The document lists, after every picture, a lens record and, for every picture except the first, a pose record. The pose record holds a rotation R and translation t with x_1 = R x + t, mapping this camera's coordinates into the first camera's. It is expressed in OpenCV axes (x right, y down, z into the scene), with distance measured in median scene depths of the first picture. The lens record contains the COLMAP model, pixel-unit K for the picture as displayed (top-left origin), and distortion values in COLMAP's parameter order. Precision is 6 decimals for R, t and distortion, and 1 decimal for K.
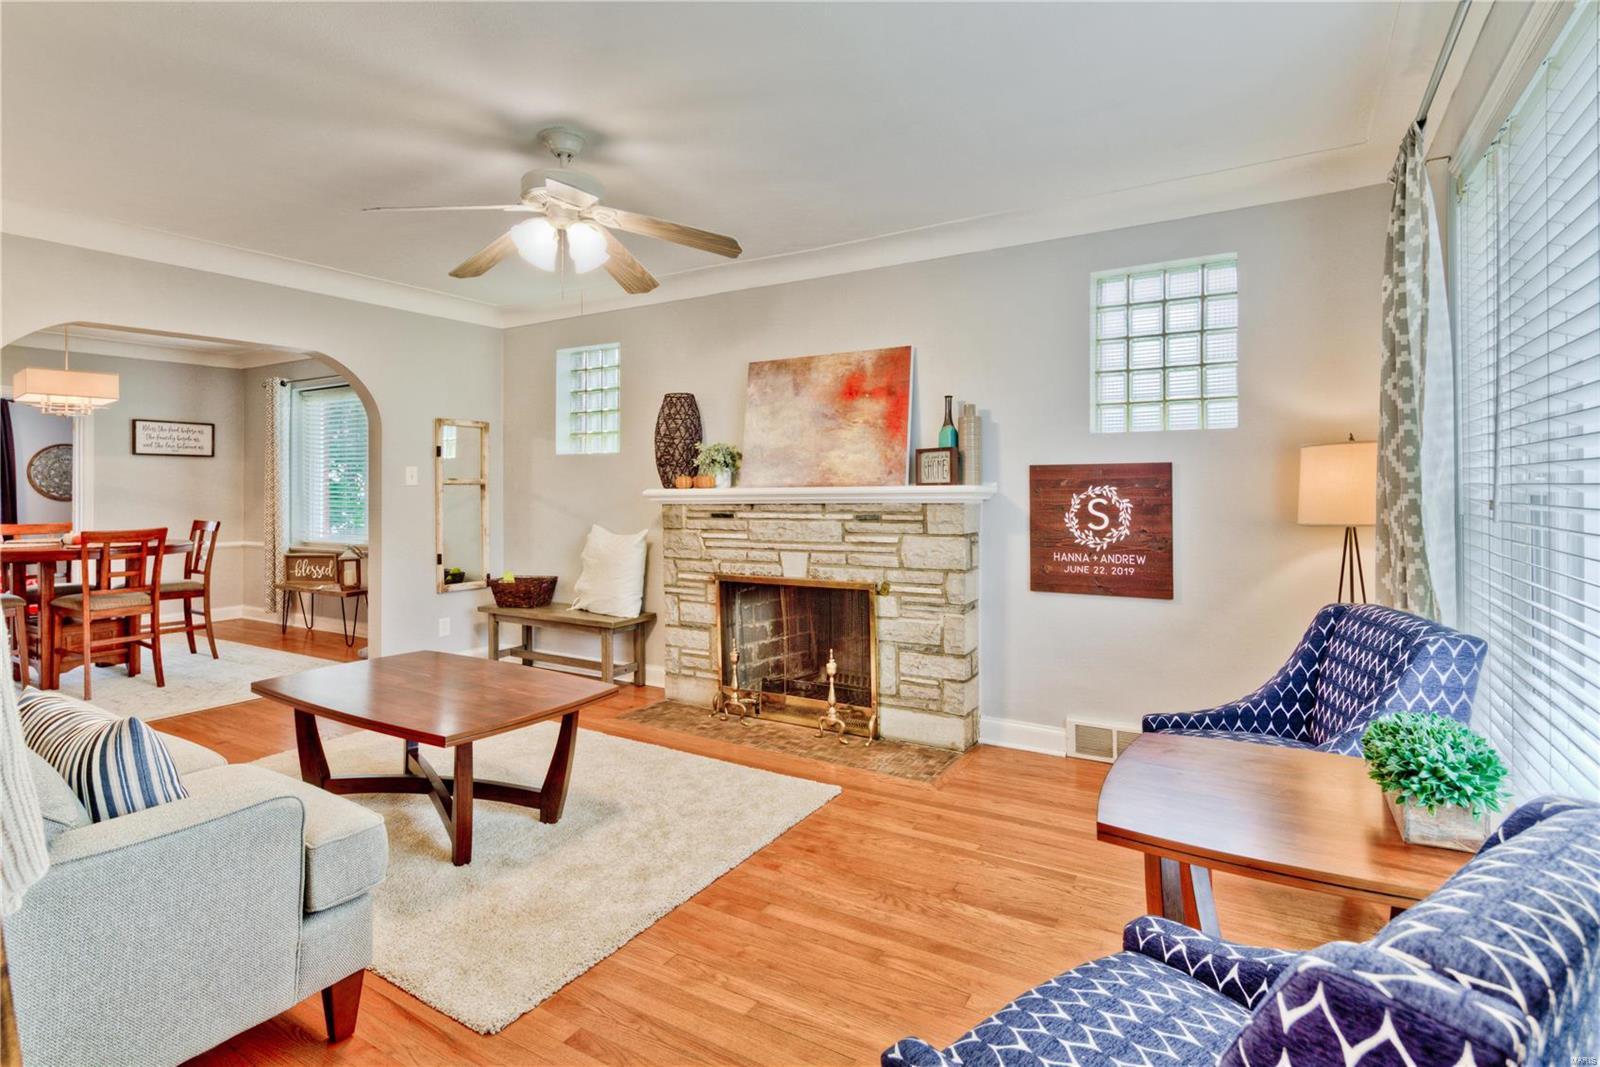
lens RADIAL K [[782.5, 0, 801.9], [0, 782.5, 496.9], [0, 0, 1]] dist [0.001123, -0.000022]
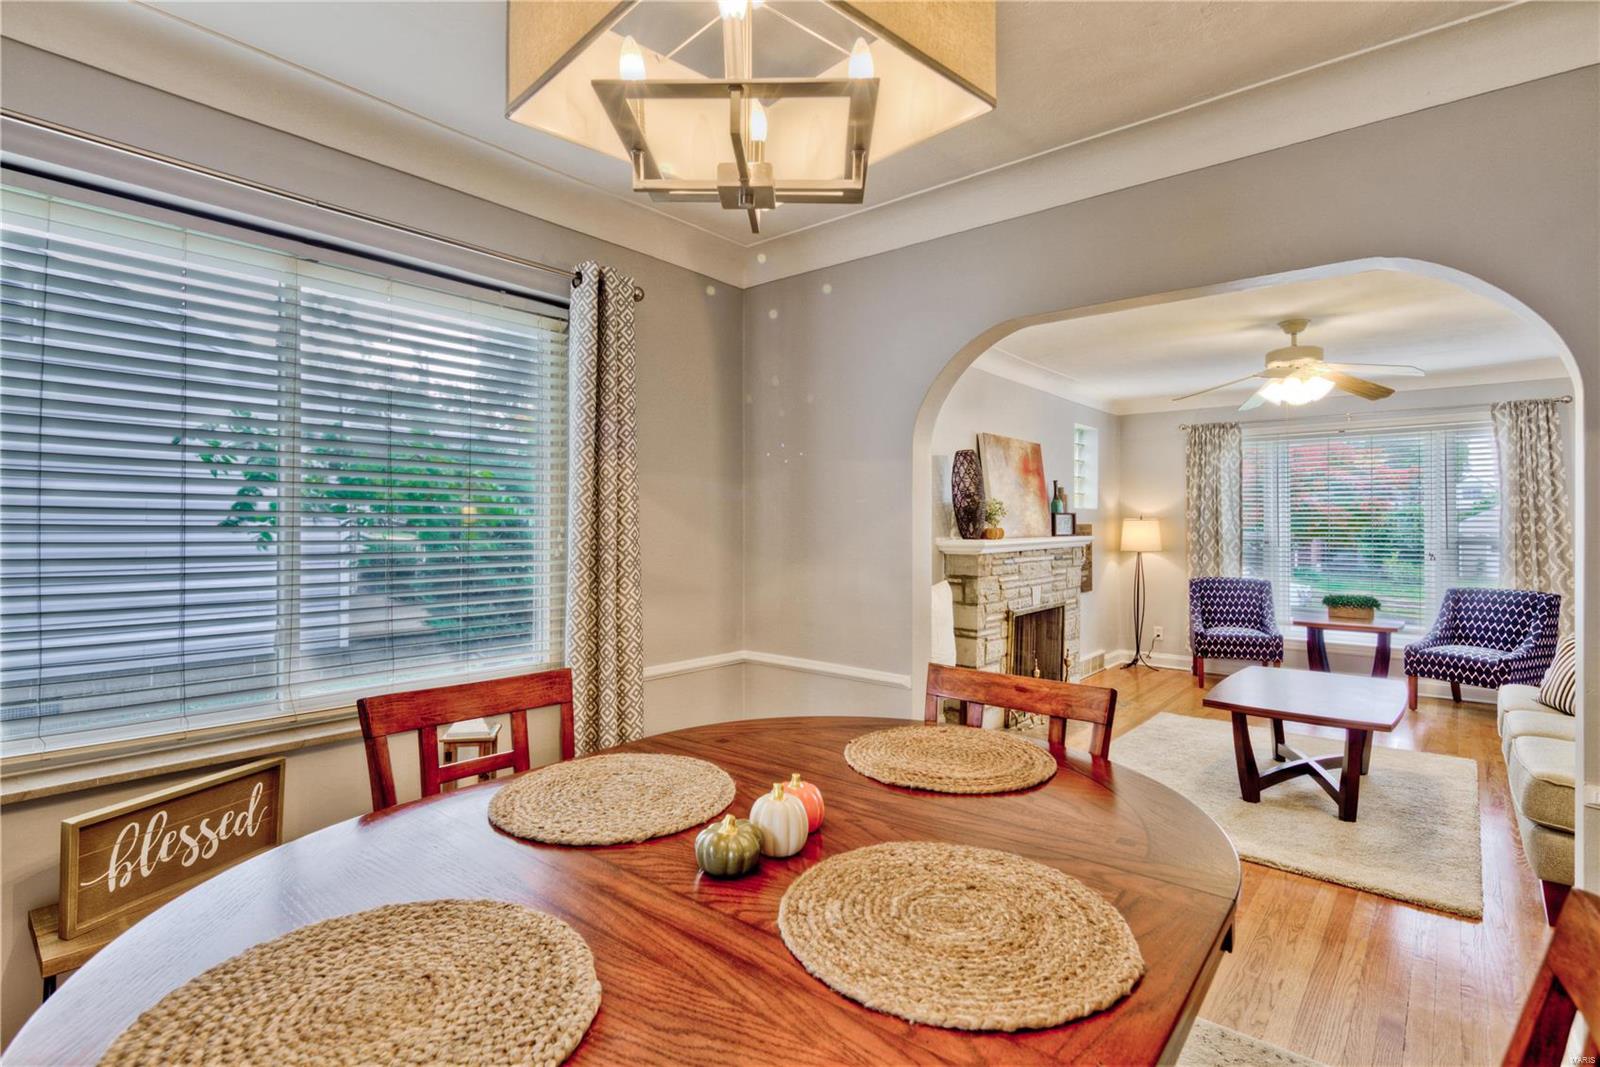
lens RADIAL K [[783.1, 0, 785.9], [0, 783.1, 523.2], [0, 0, 1]] dist [0.001987, -0.001067]
pose [[0.166401, 0.004491, 0.986048, -1.364131], [0.000321, 0.999989, -0.004609, -0.030151], [-0.986058, 0.001083, 0.166398, 1.164235]]
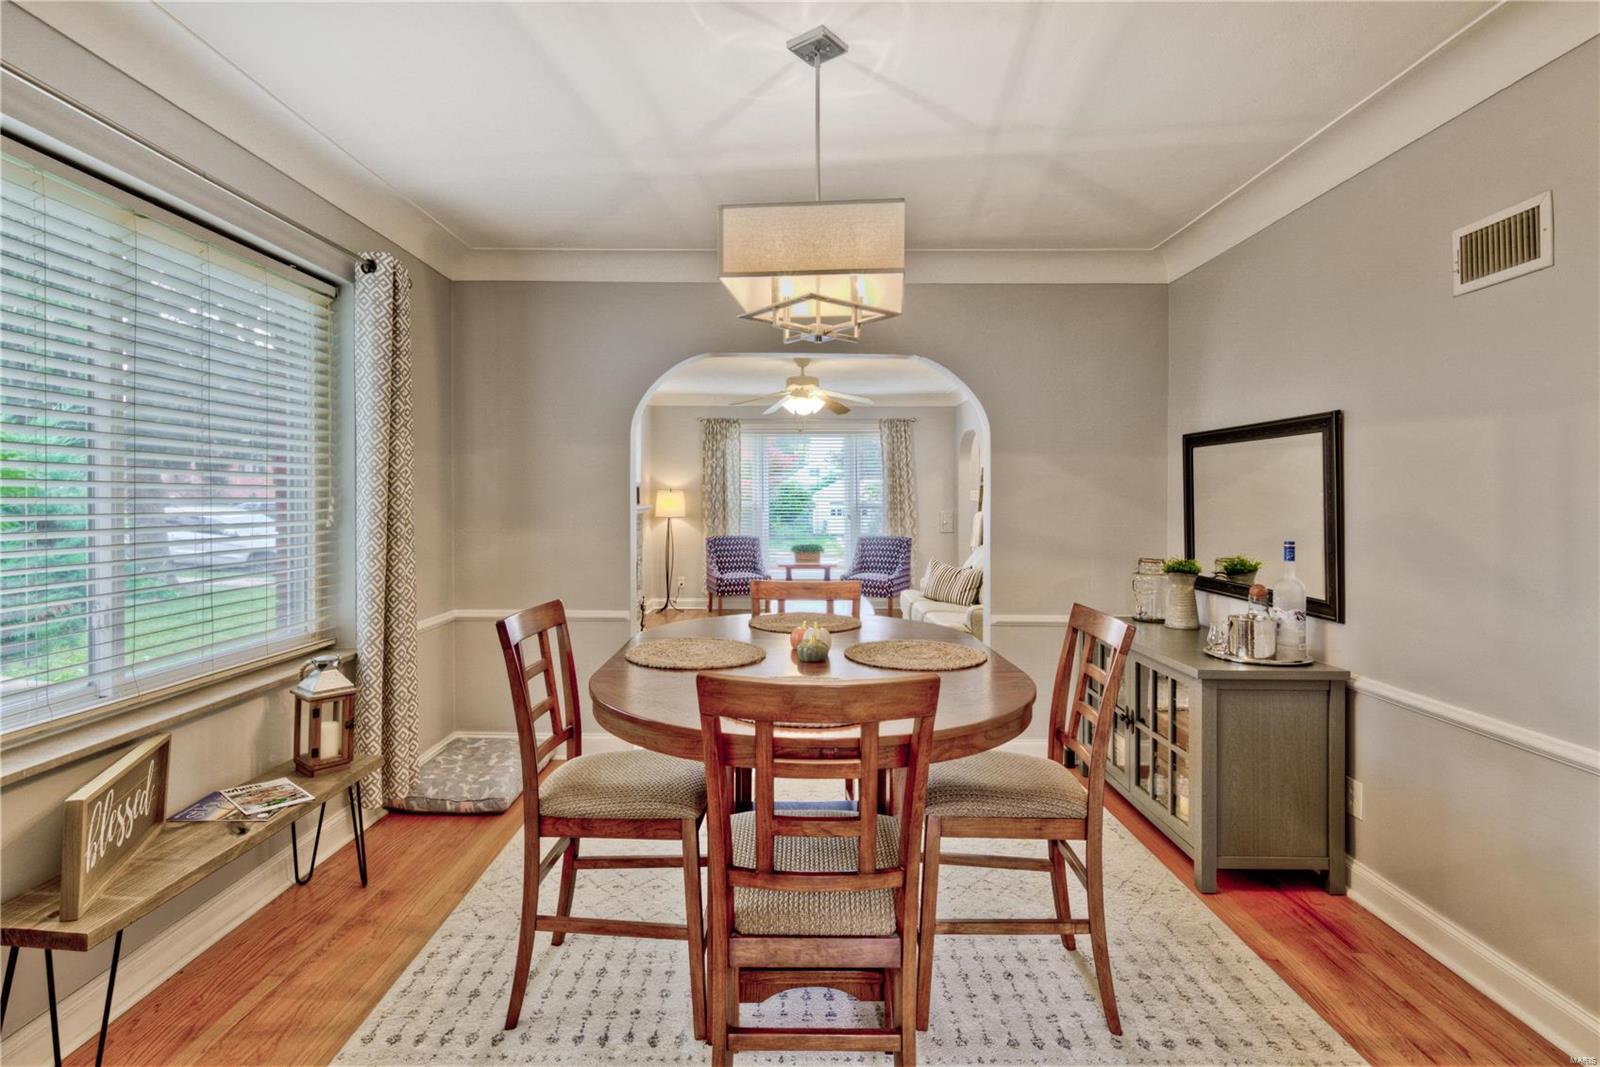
lens RADIAL K [[782.5, 0, 801.9], [0, 782.5, 496.9], [0, 0, 1]] dist [0.001123, -0.000022]
pose [[-0.516761, 0.001202, 0.856129, -1.549122], [0.002204, 0.999998, -0.000074, -0.030156], [-0.856127, 0.001849, -0.516763, 1.476389]]
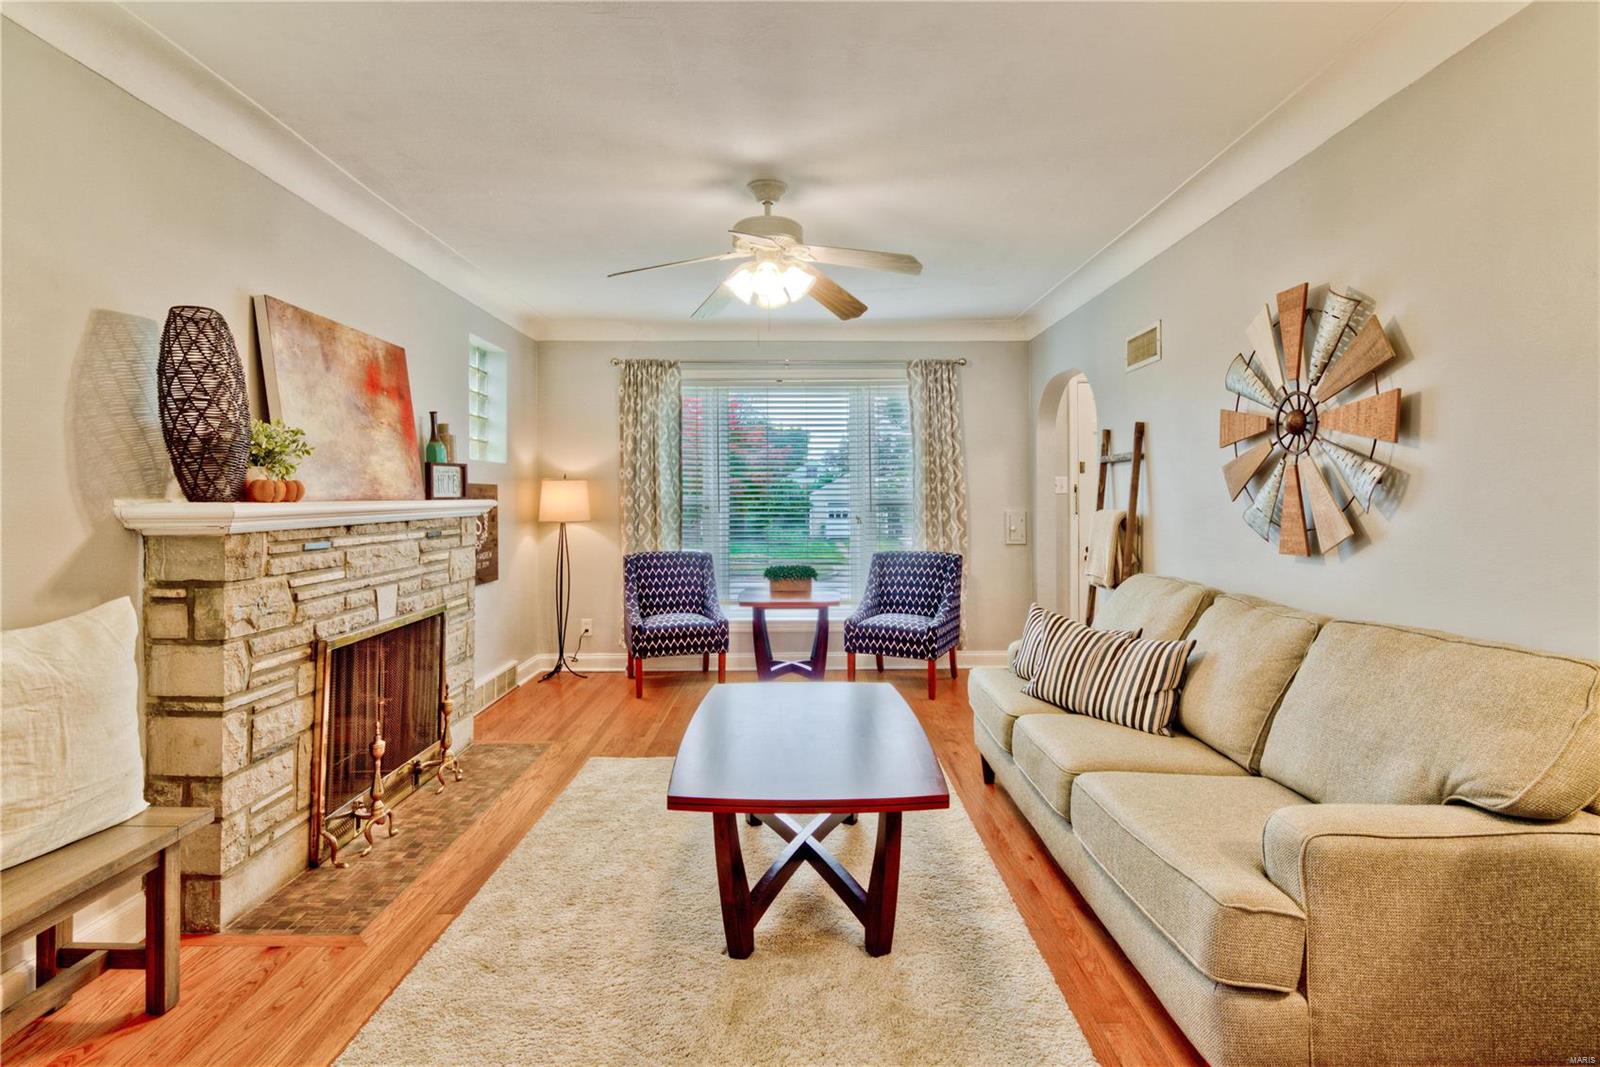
lens RADIAL K [[782.5, 0, 801.9], [0, 782.5, 496.9], [0, 0, 1]] dist [0.001123, -0.000022]
pose [[-0.519286, 0.005423, 0.854583, -0.849261], [0.005931, 0.999979, -0.002741, -0.011235], [-0.854580, 0.003646, -0.519307, 1.018881]]
